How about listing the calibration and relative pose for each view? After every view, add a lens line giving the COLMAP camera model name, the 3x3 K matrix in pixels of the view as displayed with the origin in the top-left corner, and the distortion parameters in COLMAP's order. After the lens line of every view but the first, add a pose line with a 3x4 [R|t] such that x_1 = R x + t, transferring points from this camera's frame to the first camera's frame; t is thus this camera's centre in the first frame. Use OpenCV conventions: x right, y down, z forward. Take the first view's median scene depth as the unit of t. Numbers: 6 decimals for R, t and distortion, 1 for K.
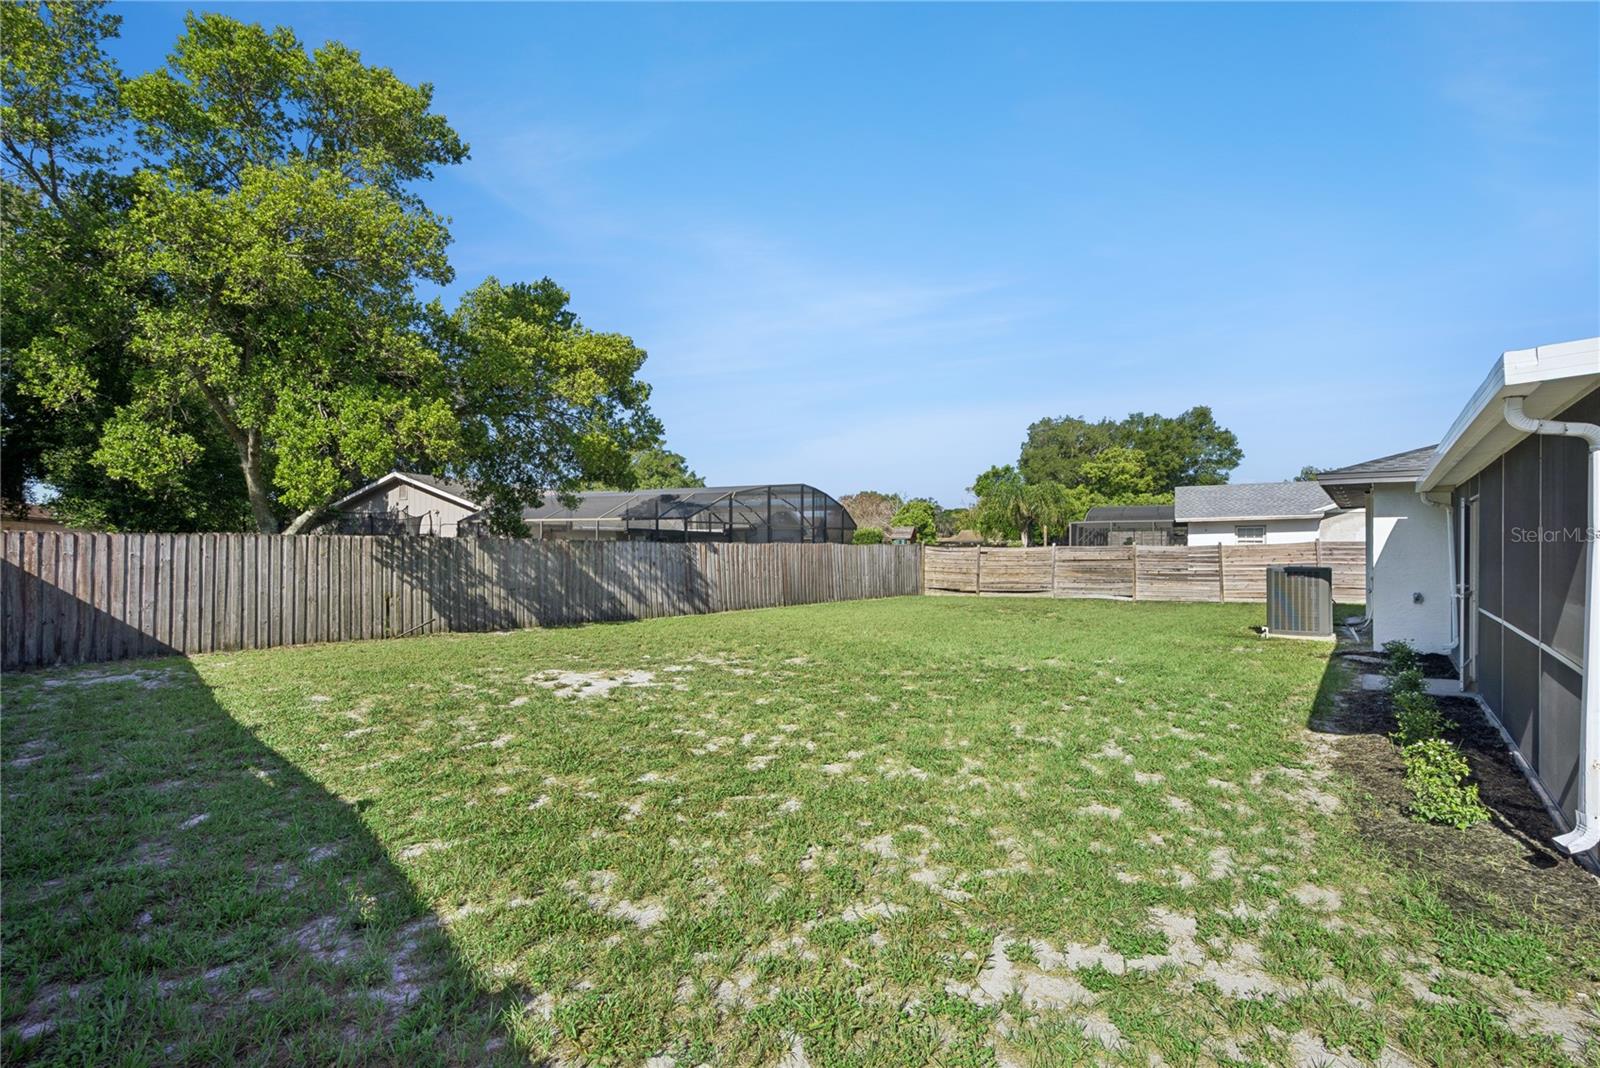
lens RADIAL K [[730.9, 0, 816.2], [0, 730.9, 539.8], [0, 0, 1]] dist [-0.008229, 0.005220]
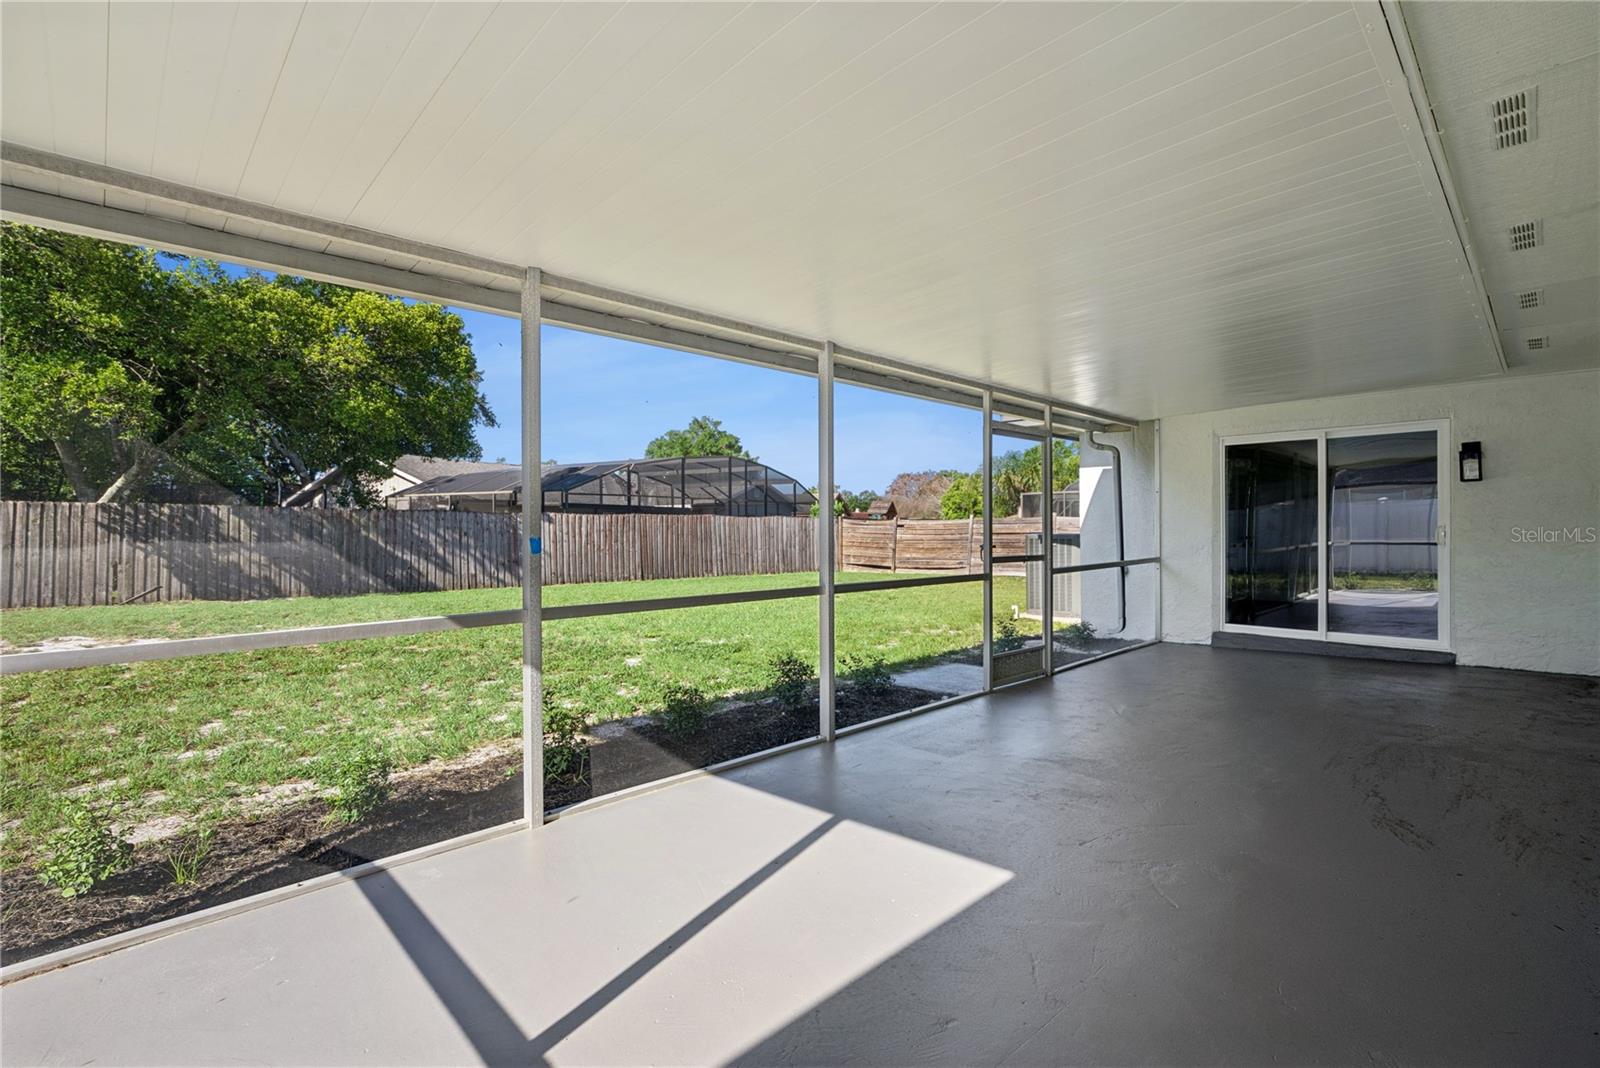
lens RADIAL K [[730.9, 0, 811.3], [0, 730.9, 522.3], [0, 0, 1]] dist [-0.008229, 0.005220]
pose [[0.990498, -0.002160, -0.137510, 0.420387], [0.002449, 0.999995, 0.001934, 0.019892], [0.137505, -0.002252, 0.990498, 0.121001]]
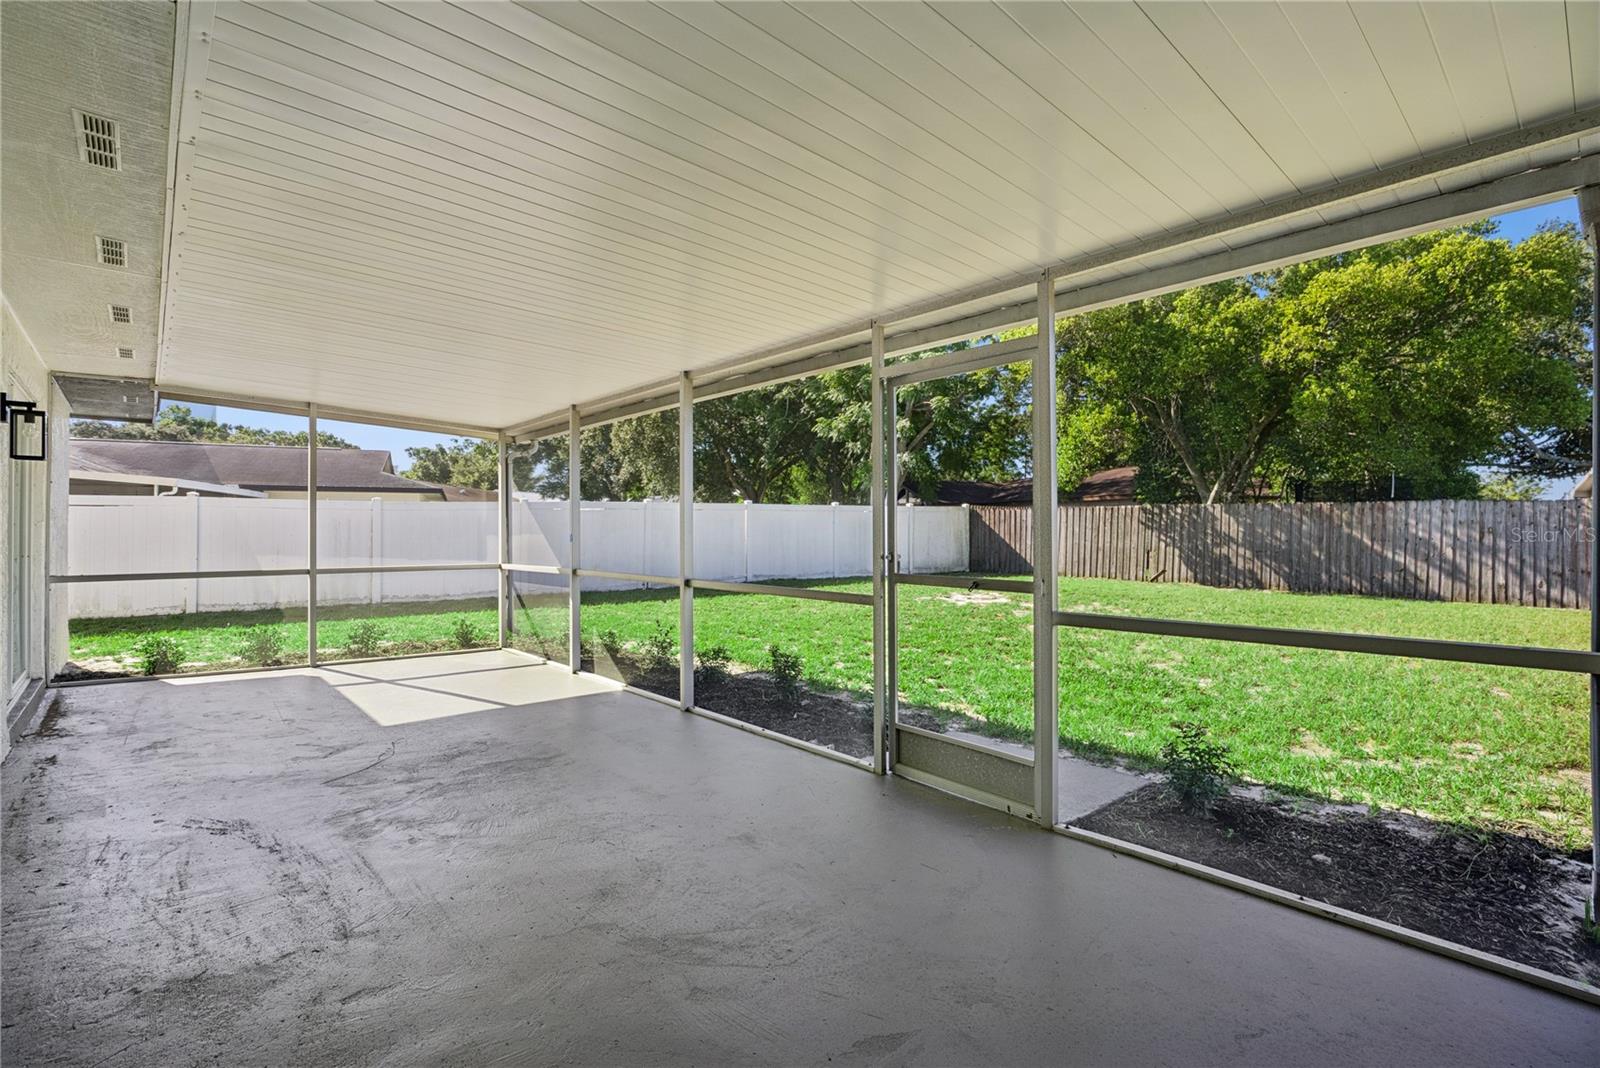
lens RADIAL K [[730.9, 0, 799.4], [0, 730.9, 530.5], [0, 0, 1]] dist [-0.008229, 0.005220]
pose [[-0.174674, 0.006709, -0.984603, 0.708299], [0.015228, 0.999876, 0.004112, 0.022287], [0.984508, -0.014275, -0.174755, 0.515002]]
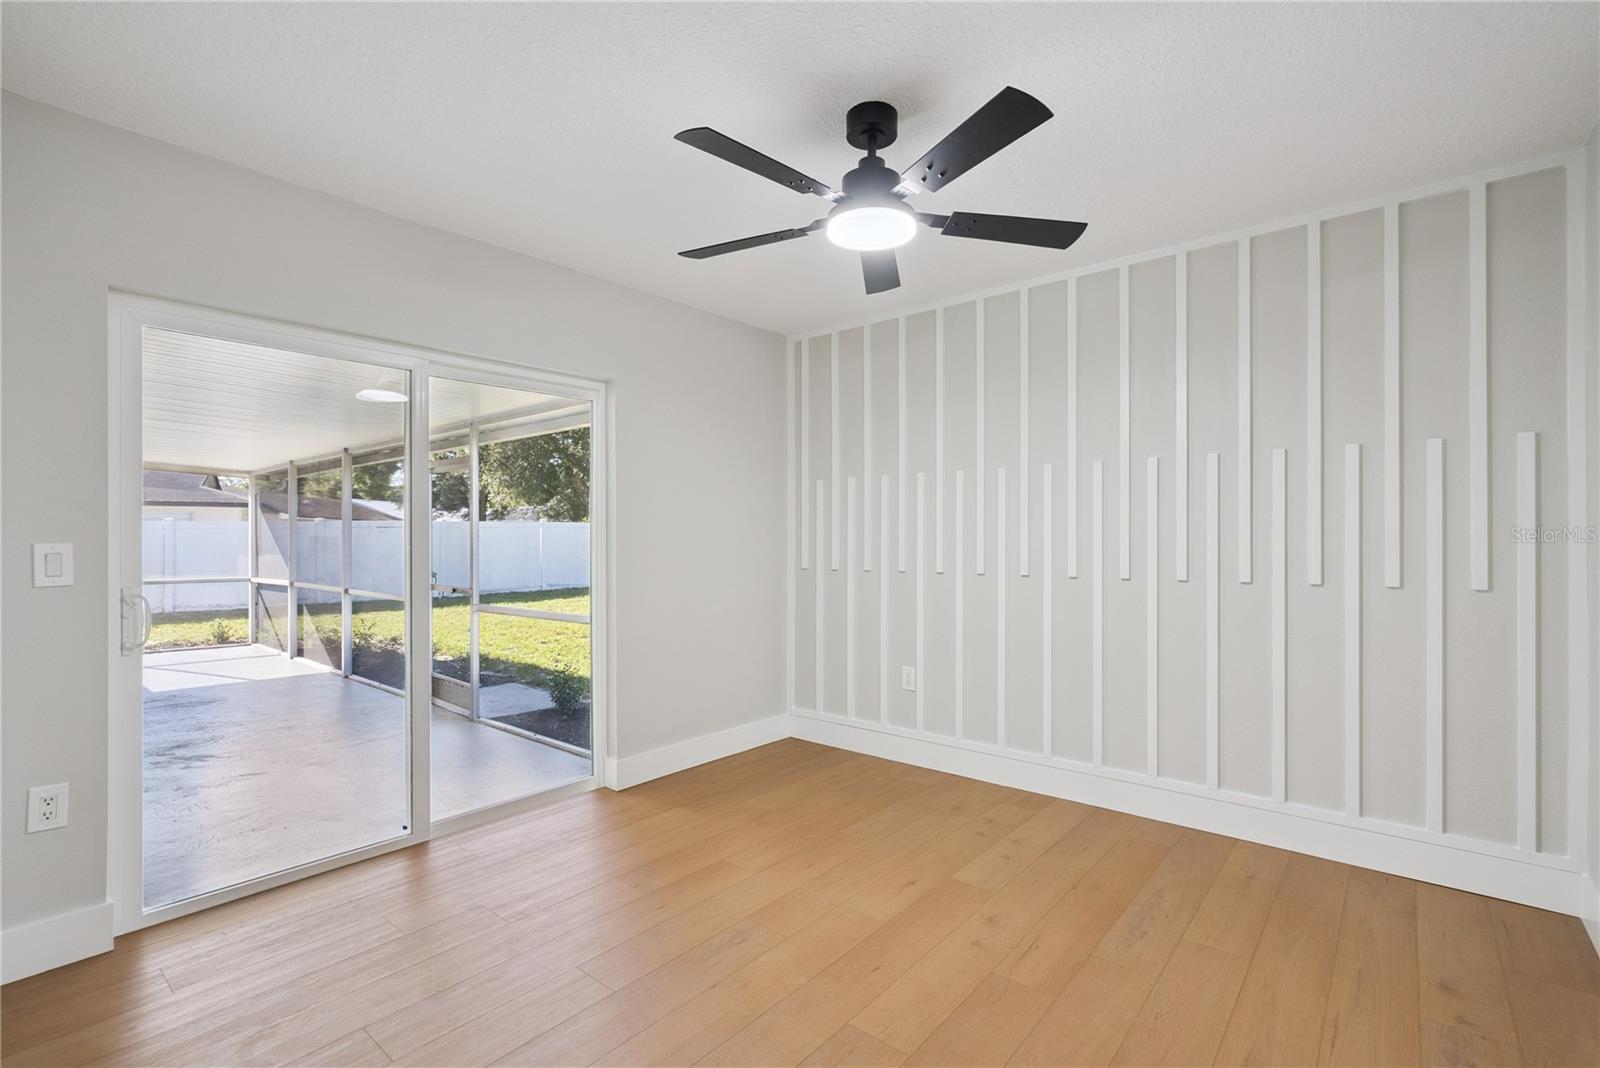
lens RADIAL K [[730.9, 0, 797.8], [0, 730.9, 535.5], [0, 0, 1]] dist [-0.008229, 0.005220]
pose [[-0.039166, 0.001799, -0.999231, 0.861456], [0.013613, 0.999907, 0.001266, 0.013459], [0.999140, -0.013553, -0.039186, 0.720802]]
